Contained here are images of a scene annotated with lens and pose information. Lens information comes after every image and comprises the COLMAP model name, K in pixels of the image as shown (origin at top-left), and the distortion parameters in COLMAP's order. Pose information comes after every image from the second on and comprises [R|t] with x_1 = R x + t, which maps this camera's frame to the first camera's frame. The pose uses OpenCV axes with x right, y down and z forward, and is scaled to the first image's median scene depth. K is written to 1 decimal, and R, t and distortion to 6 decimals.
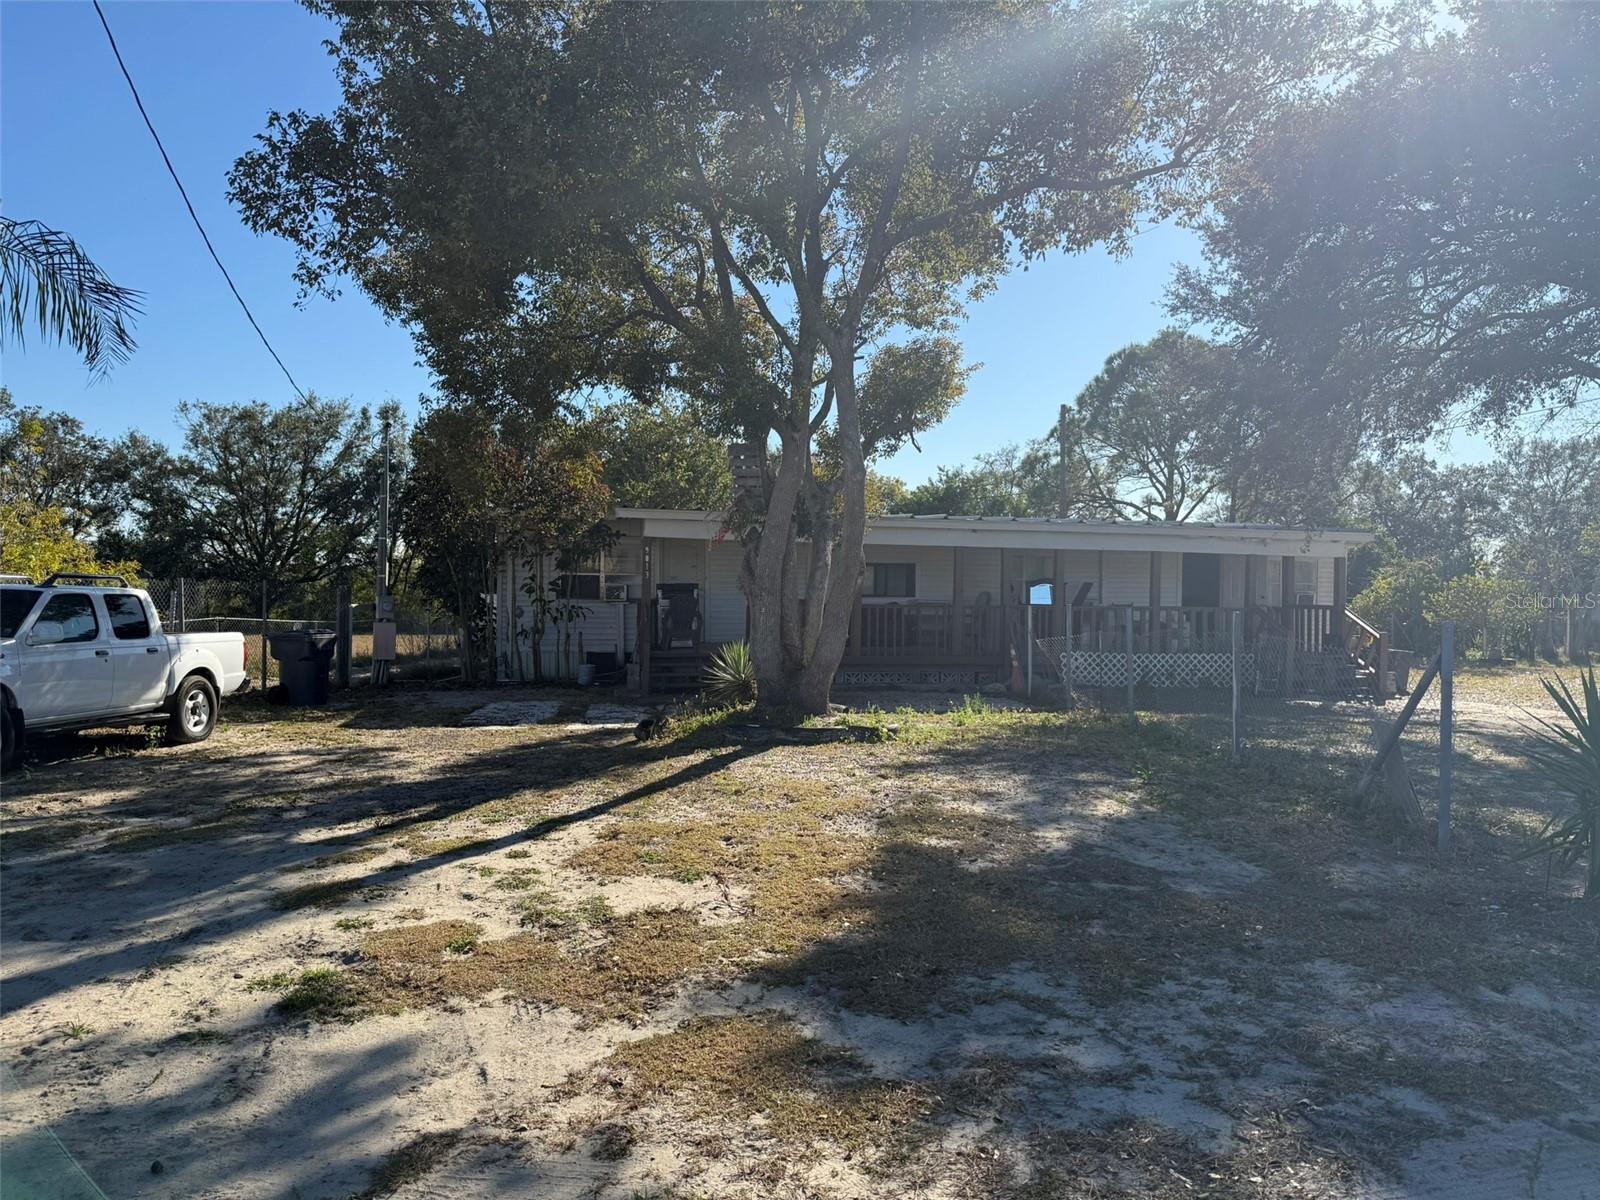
lens RADIAL K [[1100.1, 0, 798.5], [0, 1100.1, 586.8], [0, 0, 1]] dist [0.092938, -0.115608]
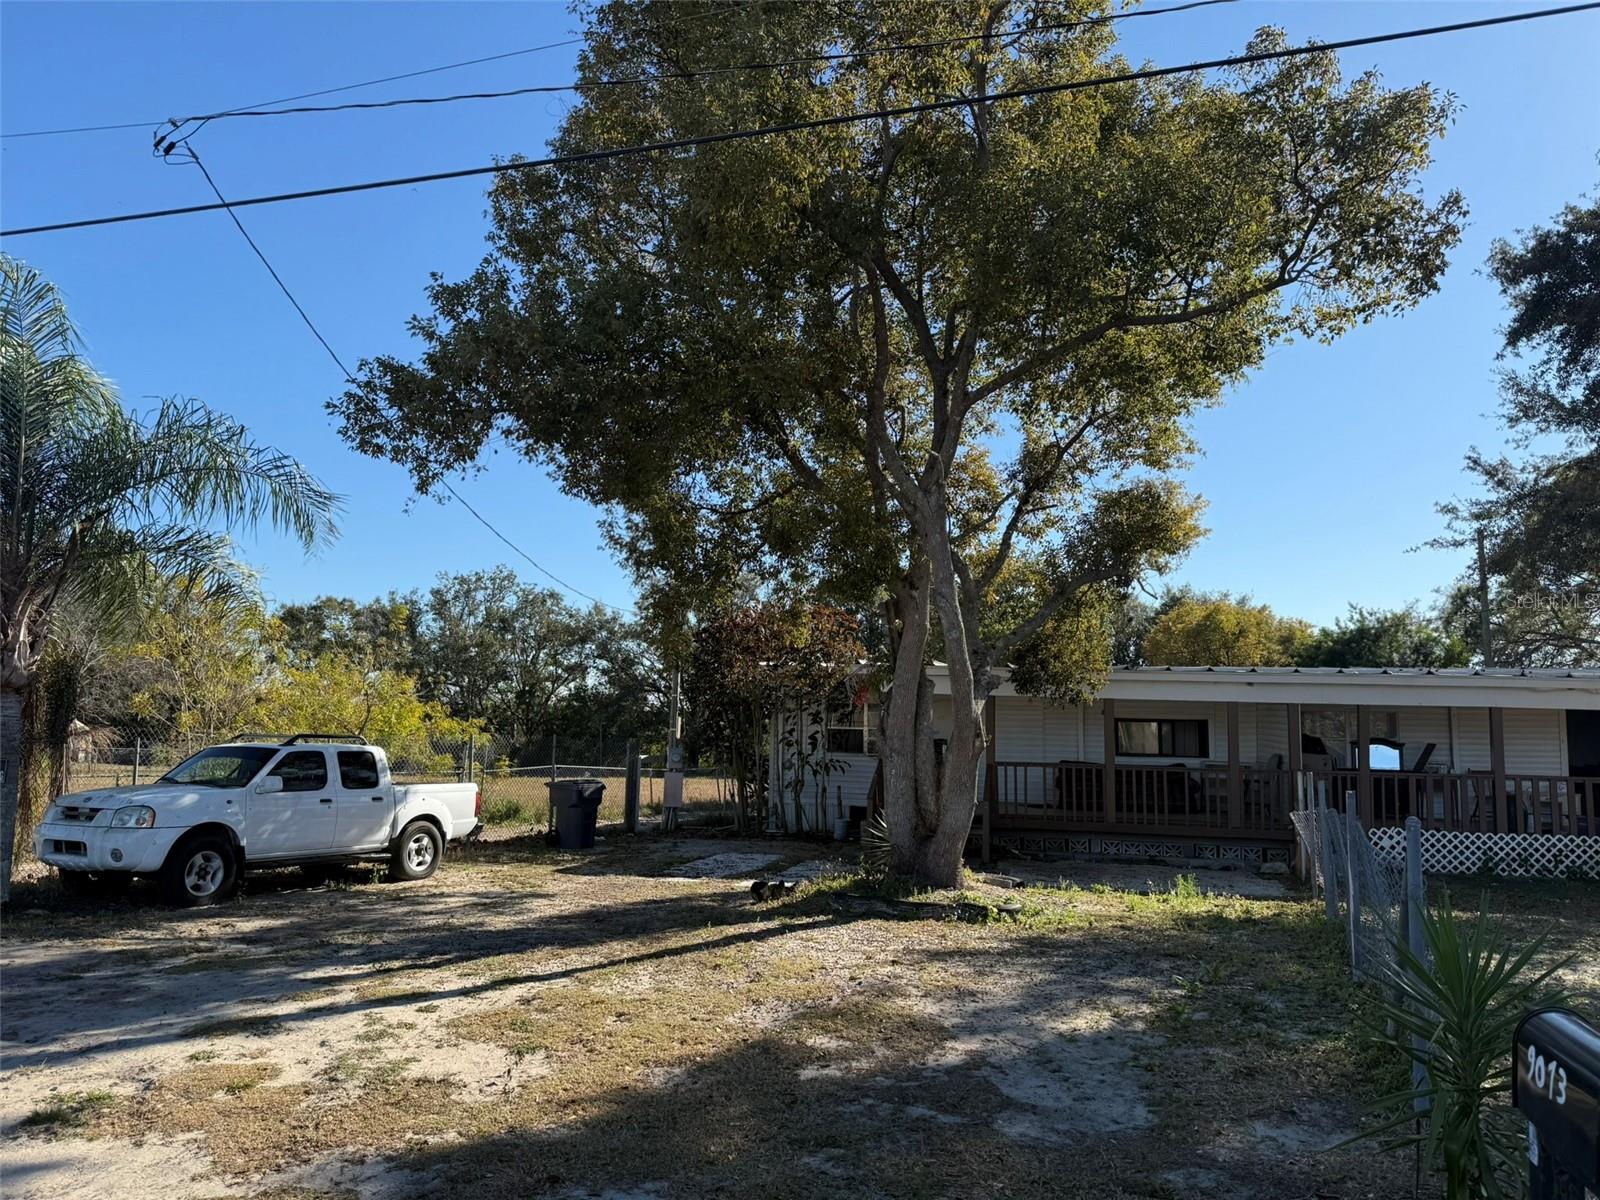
lens RADIAL K [[1100.1, 0, 798.5], [0, 1100.1, 586.8], [0, 0, 1]] dist [0.092938, -0.115608]
pose [[0.926584, -0.043365, -0.373578, 0.160915], [-0.006728, 0.991260, -0.131753, -0.007436], [0.376027, 0.124594, 0.918194, 0.030386]]
